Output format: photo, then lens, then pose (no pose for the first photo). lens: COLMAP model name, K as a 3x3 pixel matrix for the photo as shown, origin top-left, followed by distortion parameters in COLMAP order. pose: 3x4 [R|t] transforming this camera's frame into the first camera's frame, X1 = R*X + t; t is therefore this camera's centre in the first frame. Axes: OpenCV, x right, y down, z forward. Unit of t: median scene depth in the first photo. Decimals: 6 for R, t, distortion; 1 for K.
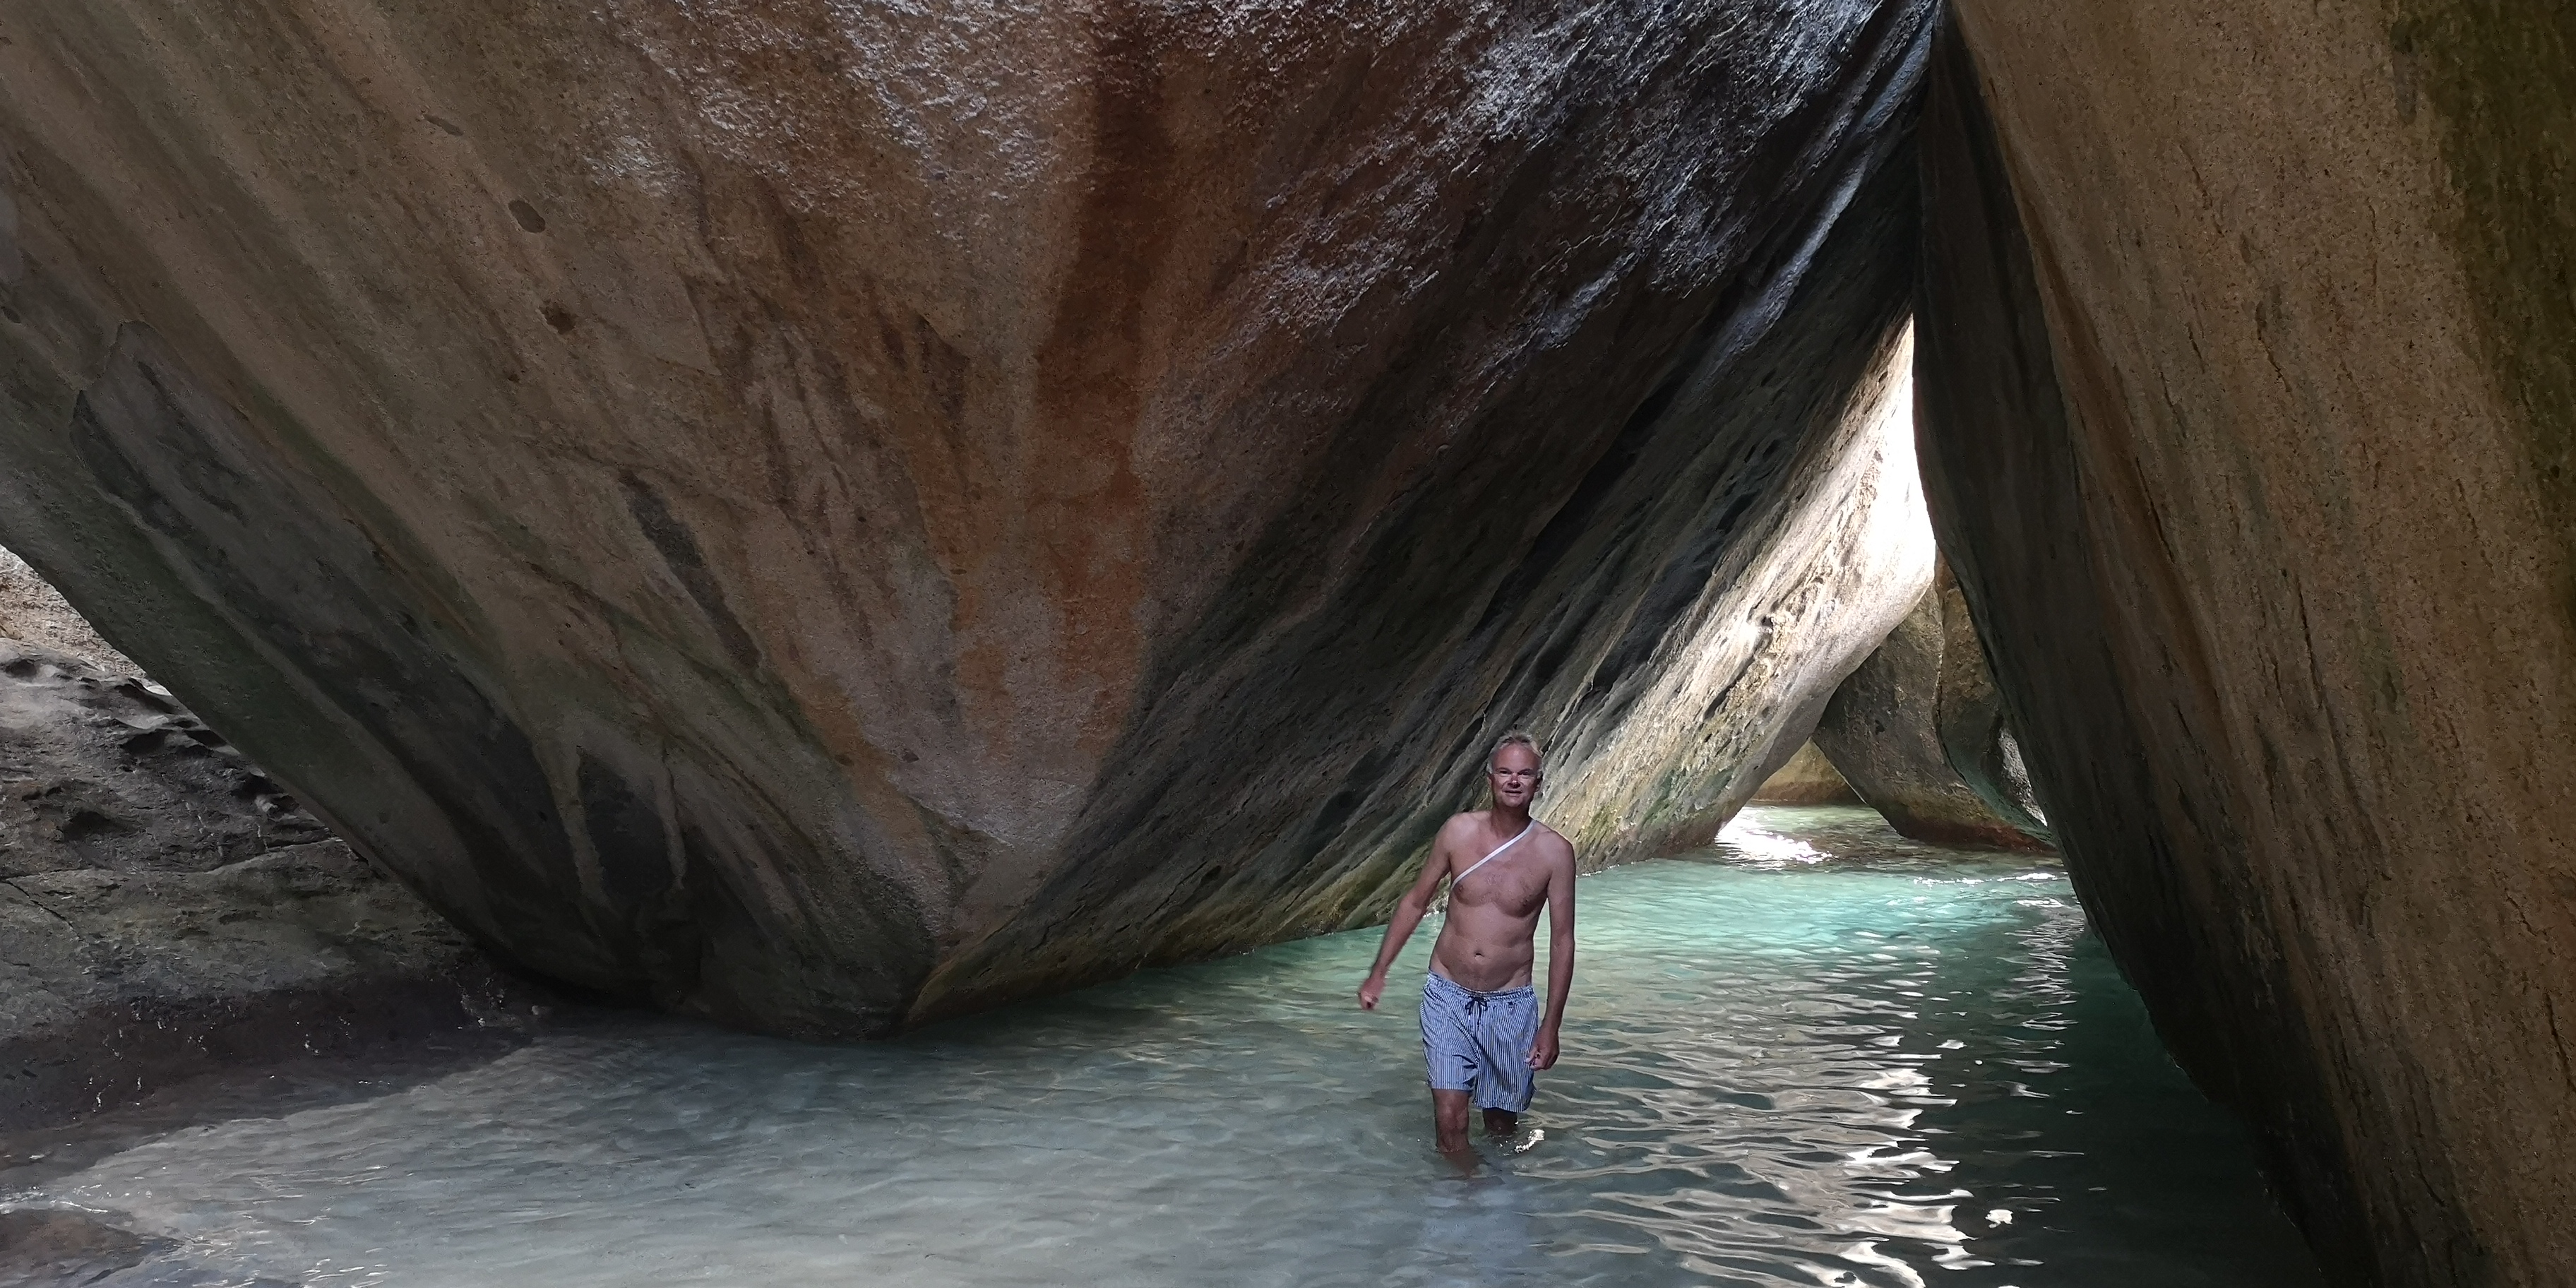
lens RADIAL K [[2028.9, 0, 1276.9], [0, 2028.9, 655.7], [0, 0, 1]] dist [0.024855, -0.030342]
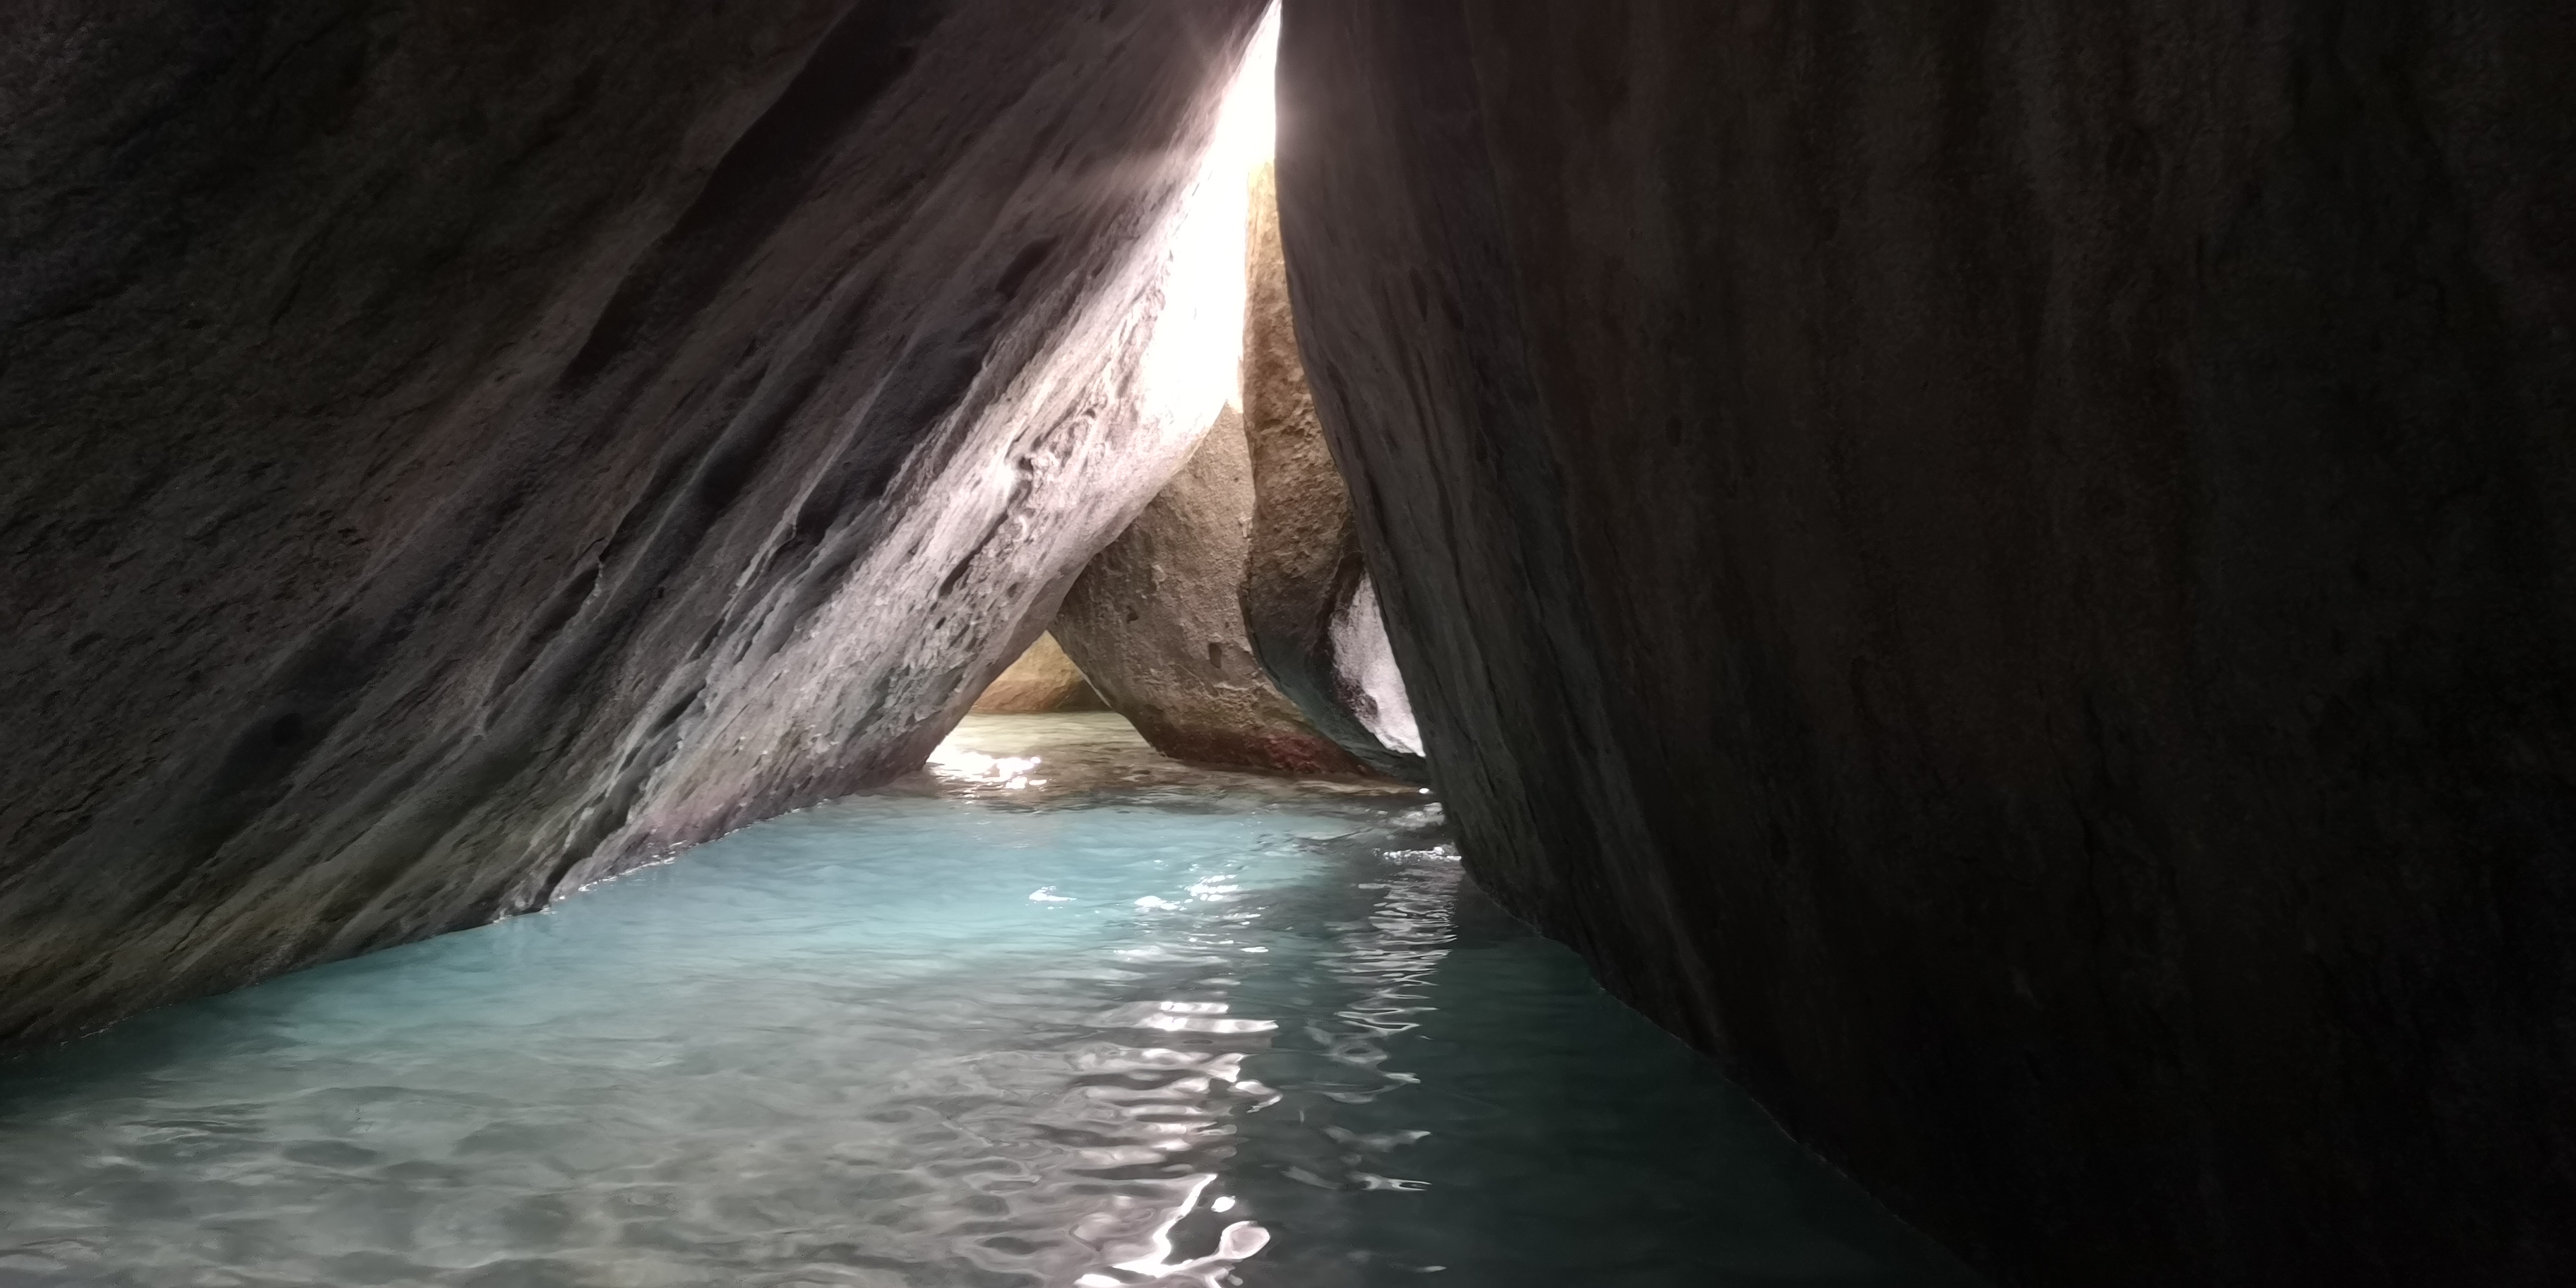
lens RADIAL K [[2028.9, 0, 1281.6], [0, 2028.9, 631.4], [0, 0, 1]] dist [0.024855, -0.030342]
pose [[0.916596, 0.010414, 0.399679, 0.051860], [-0.026061, 0.999091, 0.033734, 0.023464], [-0.398965, -0.041337, 0.916034, 0.430985]]
